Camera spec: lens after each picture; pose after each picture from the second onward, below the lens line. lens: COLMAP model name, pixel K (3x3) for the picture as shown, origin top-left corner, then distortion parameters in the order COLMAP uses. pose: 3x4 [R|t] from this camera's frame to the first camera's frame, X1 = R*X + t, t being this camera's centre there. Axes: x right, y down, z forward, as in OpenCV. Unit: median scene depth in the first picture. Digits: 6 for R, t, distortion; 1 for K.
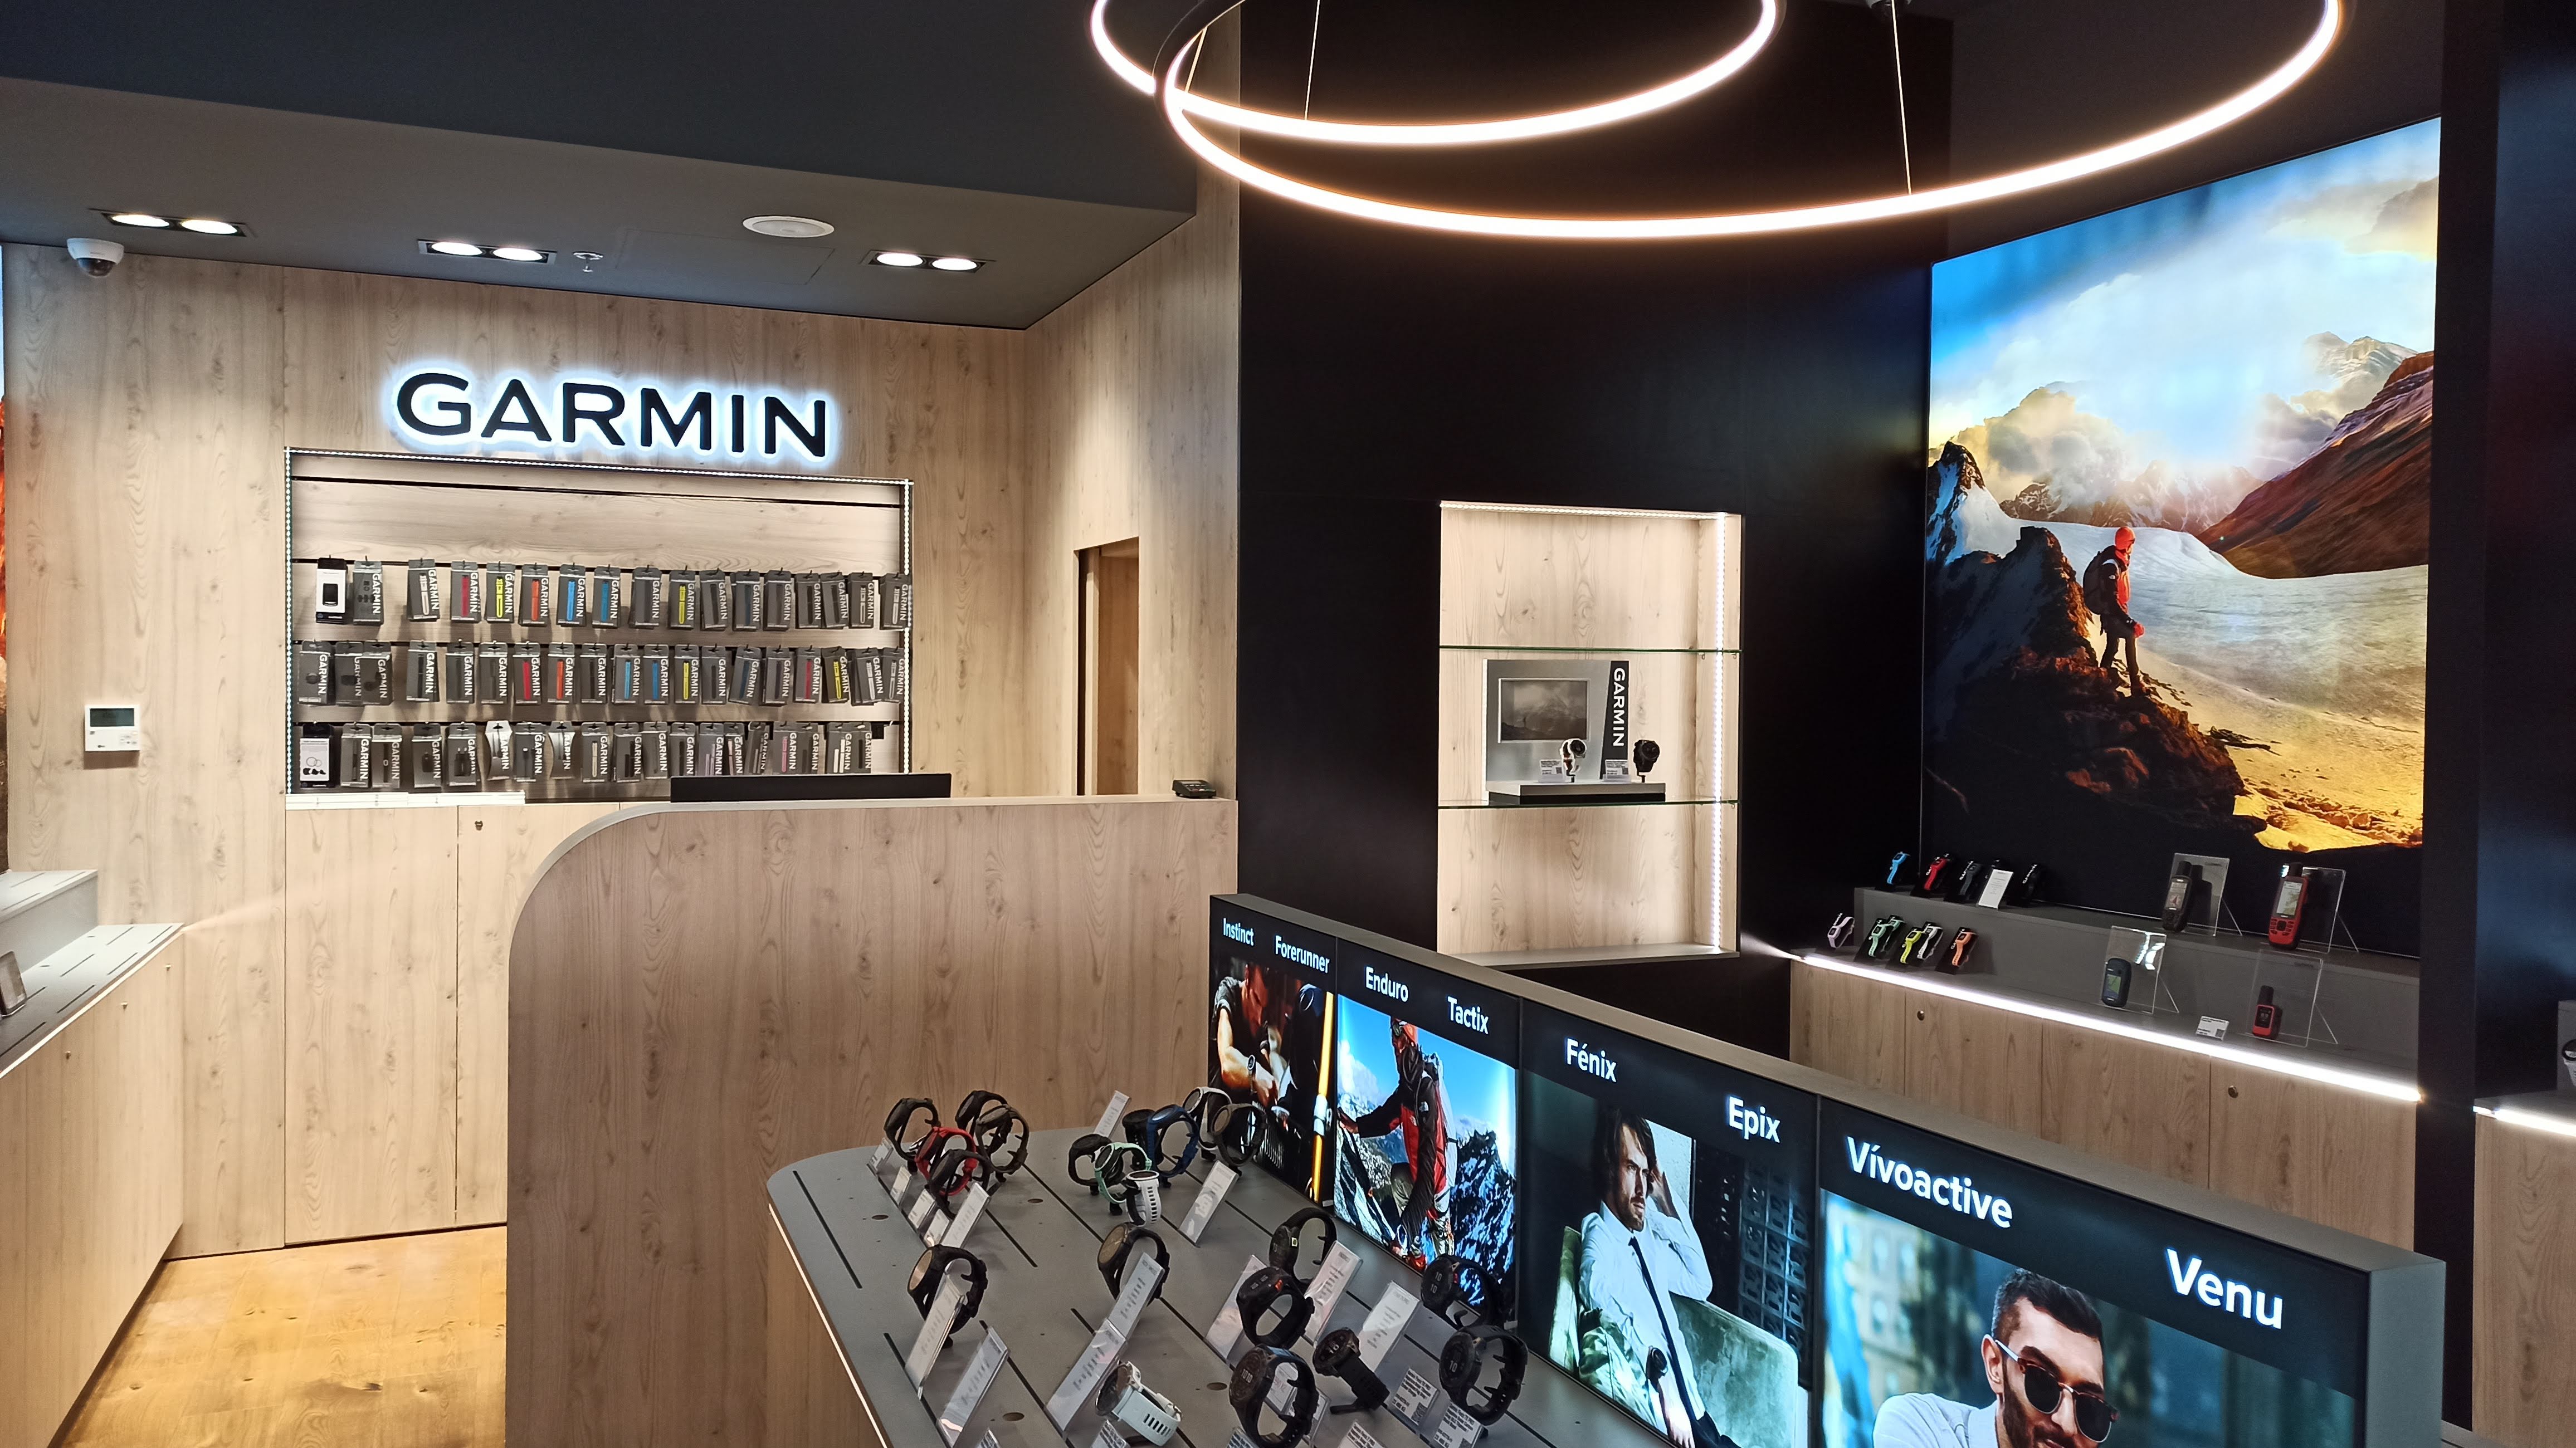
lens RADIAL K [[1877.7, 0, 1279.0], [0, 1877.7, 719.1], [0, 0, 1]] dist [0.073348, -0.070439]
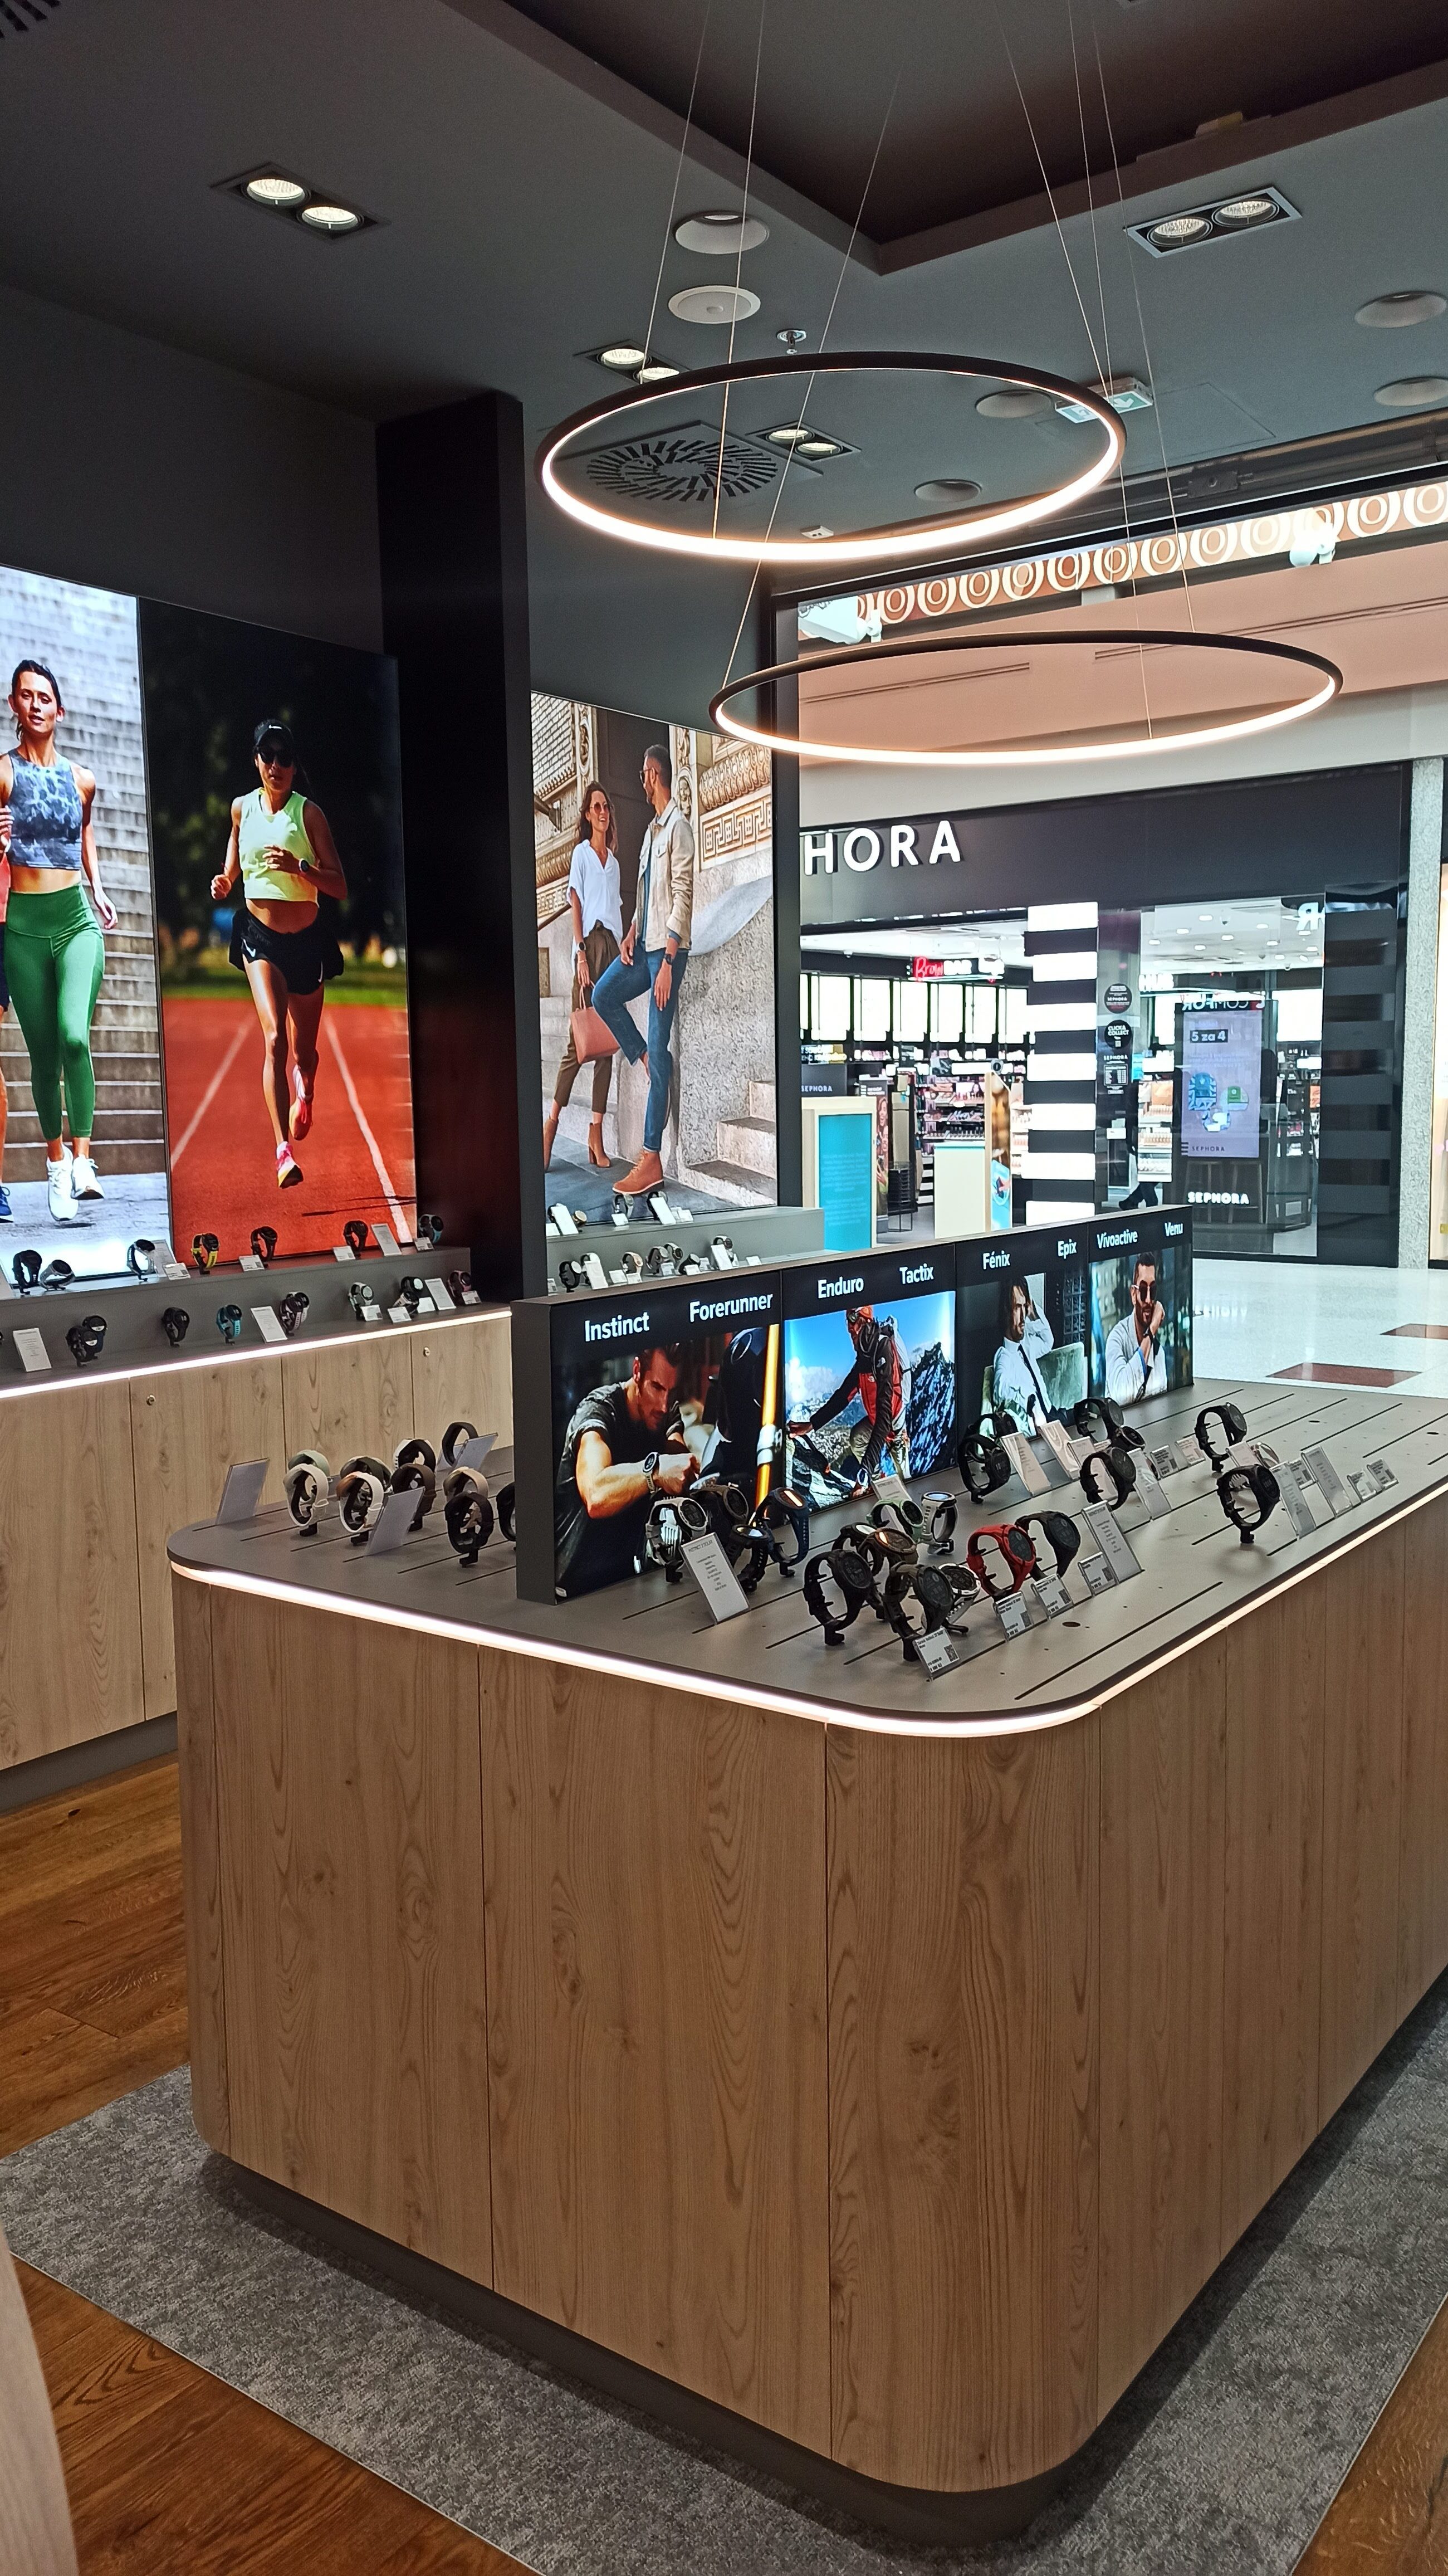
lens RADIAL K [[1877.7, 0, 730.5], [0, 1877.7, 1286.9], [0, 0, 1]] dist [0.073348, -0.070439]
pose [[-0.524025, -0.093533, 0.846552, -0.464887], [0.027982, 0.991524, 0.126872, -0.005776], [-0.851243, 0.090172, -0.516966, 0.851626]]
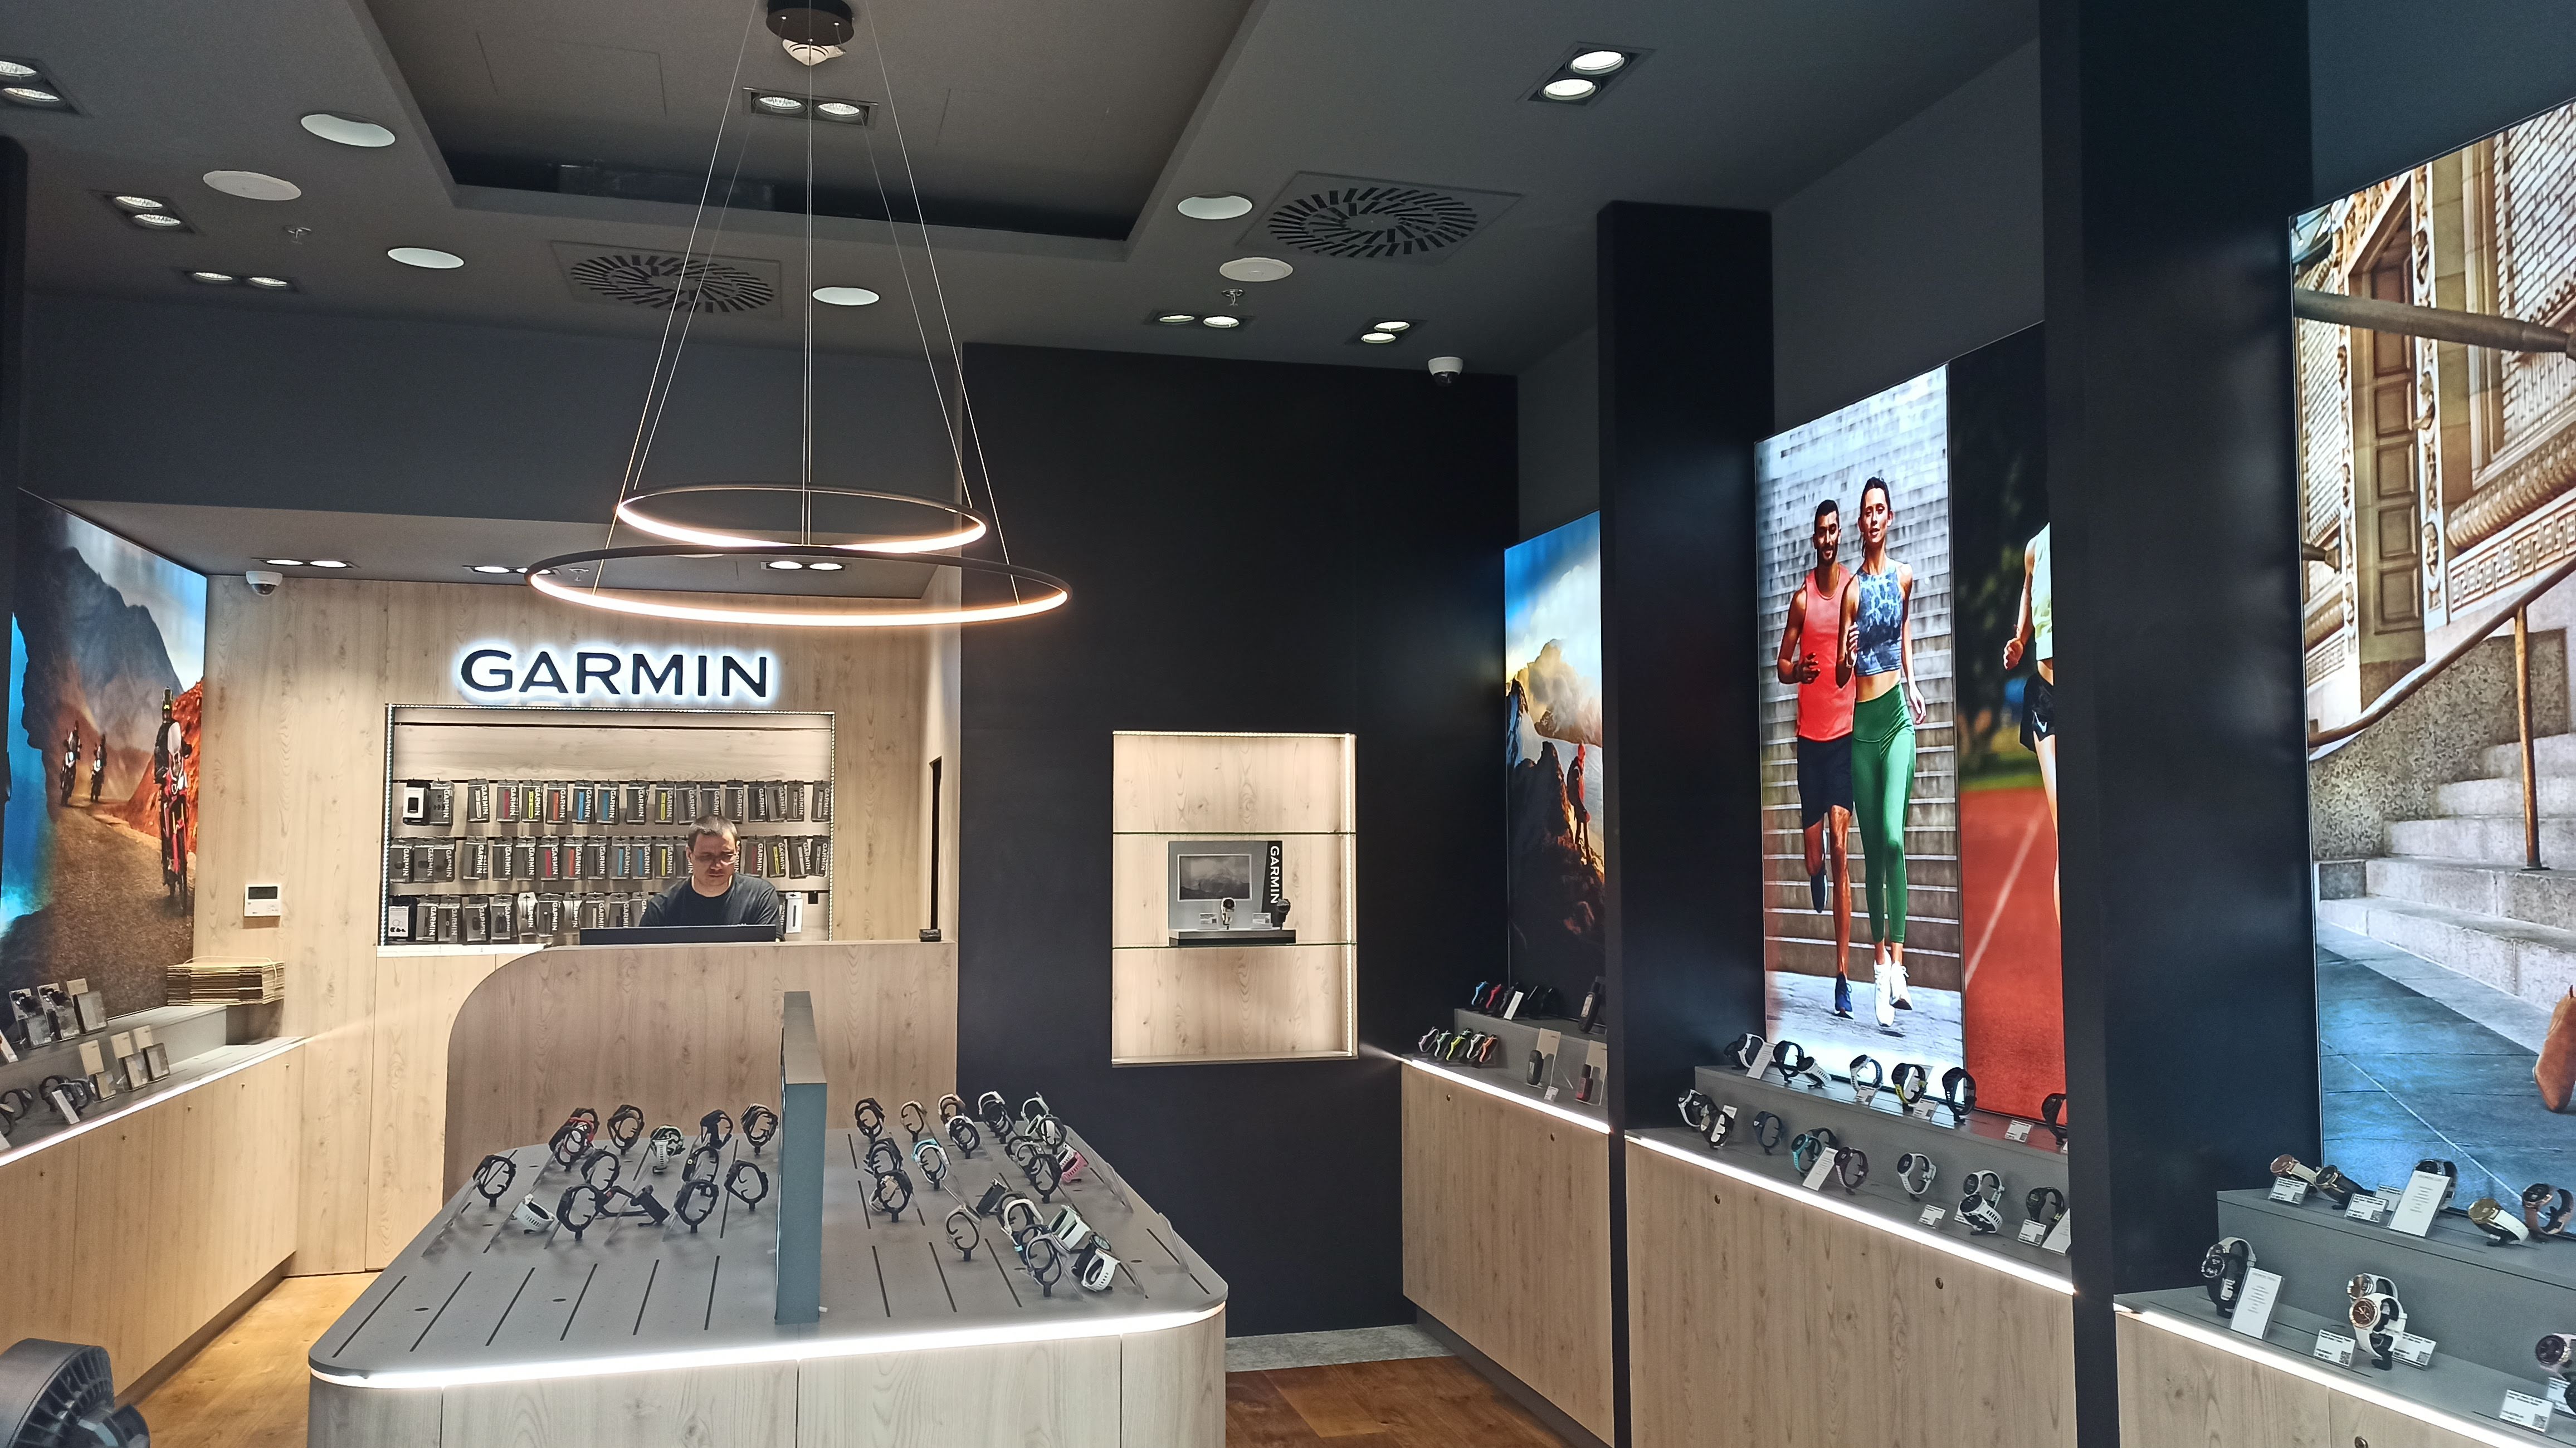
lens RADIAL K [[1877.7, 0, 1280.1], [0, 1877.7, 719.2], [0, 0, 1]] dist [0.073348, -0.070439]
pose [[0.991421, -0.018957, -0.129325, 0.393613], [0.007230, 0.995866, -0.090551, 0.005061], [0.130506, 0.088839, 0.987459, -0.390215]]
